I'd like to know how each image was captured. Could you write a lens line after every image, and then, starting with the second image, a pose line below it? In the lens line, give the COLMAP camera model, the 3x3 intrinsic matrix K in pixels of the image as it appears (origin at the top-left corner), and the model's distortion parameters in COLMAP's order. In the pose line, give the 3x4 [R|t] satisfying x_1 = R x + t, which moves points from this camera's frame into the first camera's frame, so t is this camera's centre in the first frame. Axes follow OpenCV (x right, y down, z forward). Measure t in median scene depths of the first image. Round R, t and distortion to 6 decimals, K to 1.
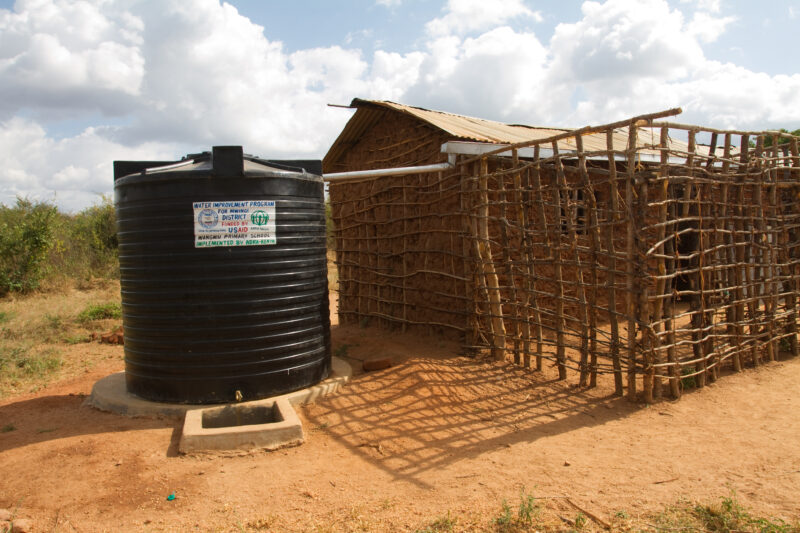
lens RADIAL K [[631.8, 0, 400.1], [0, 631.8, 269.0], [0, 0, 1]] dist [-0.076193, 0.003395]
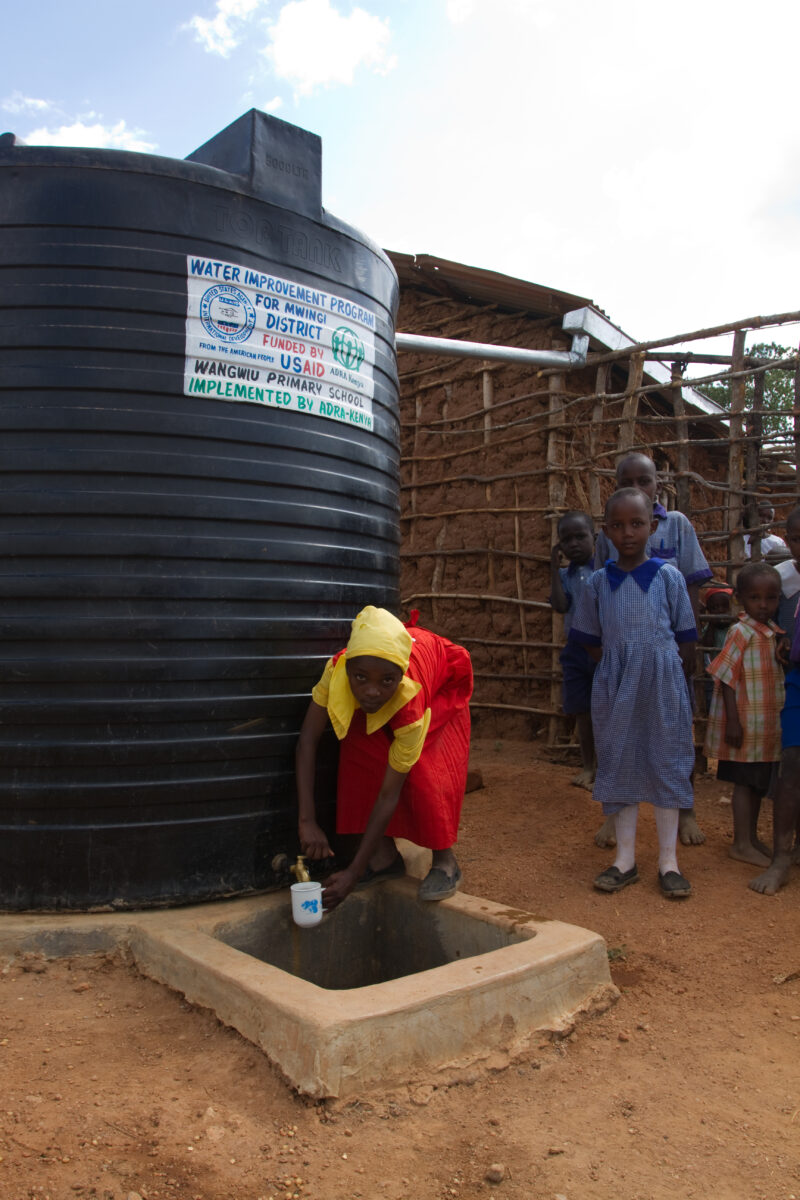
lens RADIAL K [[947.7, 0, 394.4], [0, 947.7, 596.7], [0, 0, 1]] dist [-0.076193, 0.003395]
pose [[0.920033, 0.052843, 0.388261, -0.402566], [-0.018858, 0.995688, -0.090829, 0.105967], [-0.391387, 0.076244, 0.917062, 0.527553]]
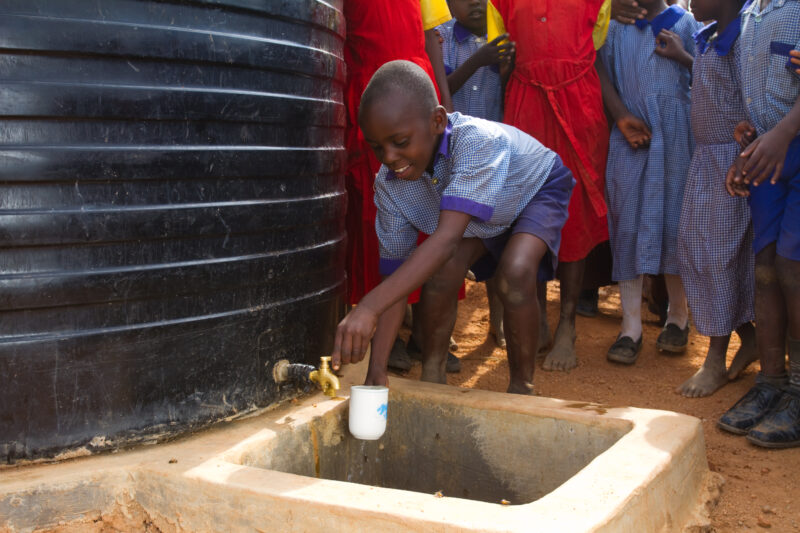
lens RADIAL K [[1036.0, 0, 407.1], [0, 1036.0, 263.9], [0, 0, 1]] dist [-0.038262, 0.000000]
pose [[0.711002, -0.036979, 0.702217, -0.516315], [0.006389, 0.998915, 0.046134, 0.142660], [-0.703161, -0.028315, 0.710466, 0.701954]]
